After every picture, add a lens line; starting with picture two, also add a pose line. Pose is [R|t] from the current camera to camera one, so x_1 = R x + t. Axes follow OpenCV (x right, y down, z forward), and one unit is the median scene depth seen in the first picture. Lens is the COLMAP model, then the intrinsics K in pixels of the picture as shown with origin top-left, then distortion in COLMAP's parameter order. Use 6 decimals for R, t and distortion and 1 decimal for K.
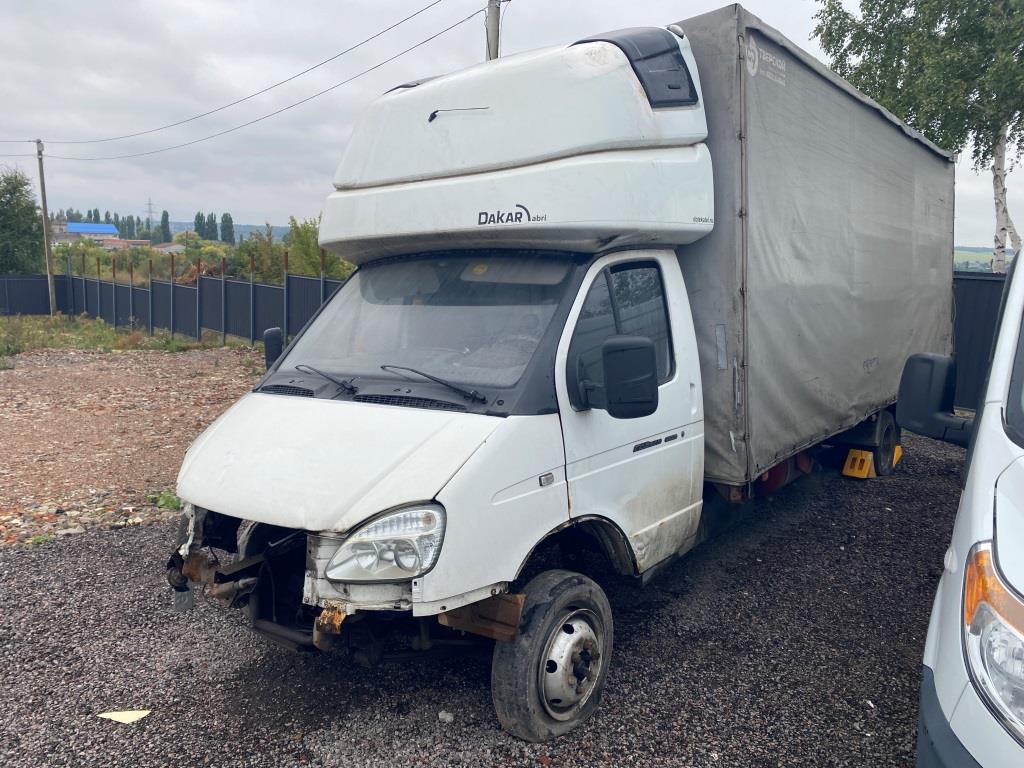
lens RADIAL K [[810.1, 0, 487.8], [0, 810.1, 372.4], [0, 0, 1]] dist [0.110138, -0.188082]
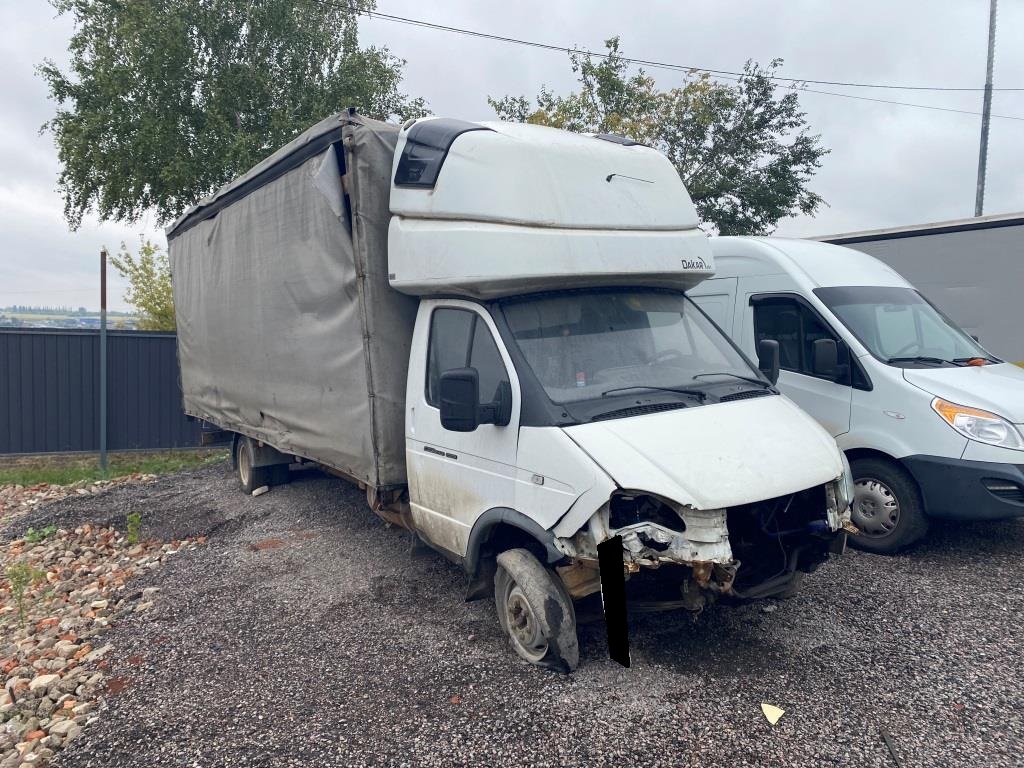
lens RADIAL K [[815.2, 0, 494.4], [0, 815.2, 383.8], [0, 0, 1]] dist [0.106782, -0.208113]
pose [[0.289156, -0.080901, 0.953857, -1.538278], [0.137885, 0.989552, 0.042130, -0.098873], [-0.947299, 0.119341, 0.297290, 0.978731]]
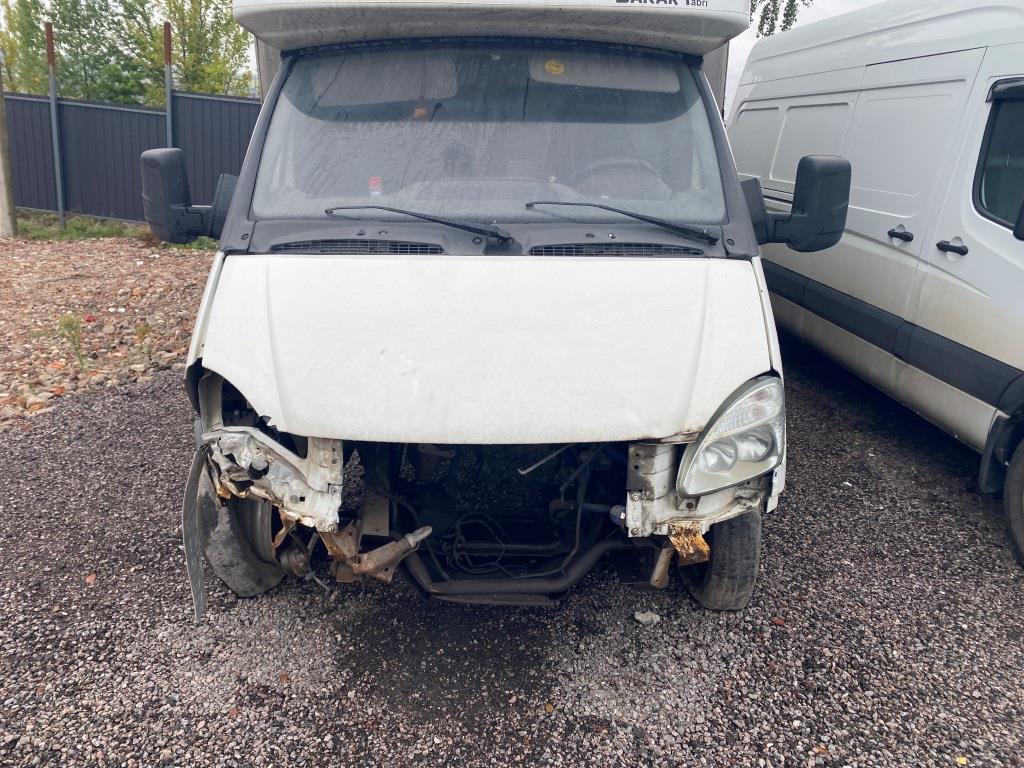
lens RADIAL K [[810.1, 0, 487.8], [0, 810.1, 372.4], [0, 0, 1]] dist [0.110138, -0.188082]
pose [[0.770508, -0.159346, 0.617193, -0.662552], [0.034719, 0.977305, 0.208975, -0.013897], [-0.636484, -0.139588, 0.758553, 0.492278]]
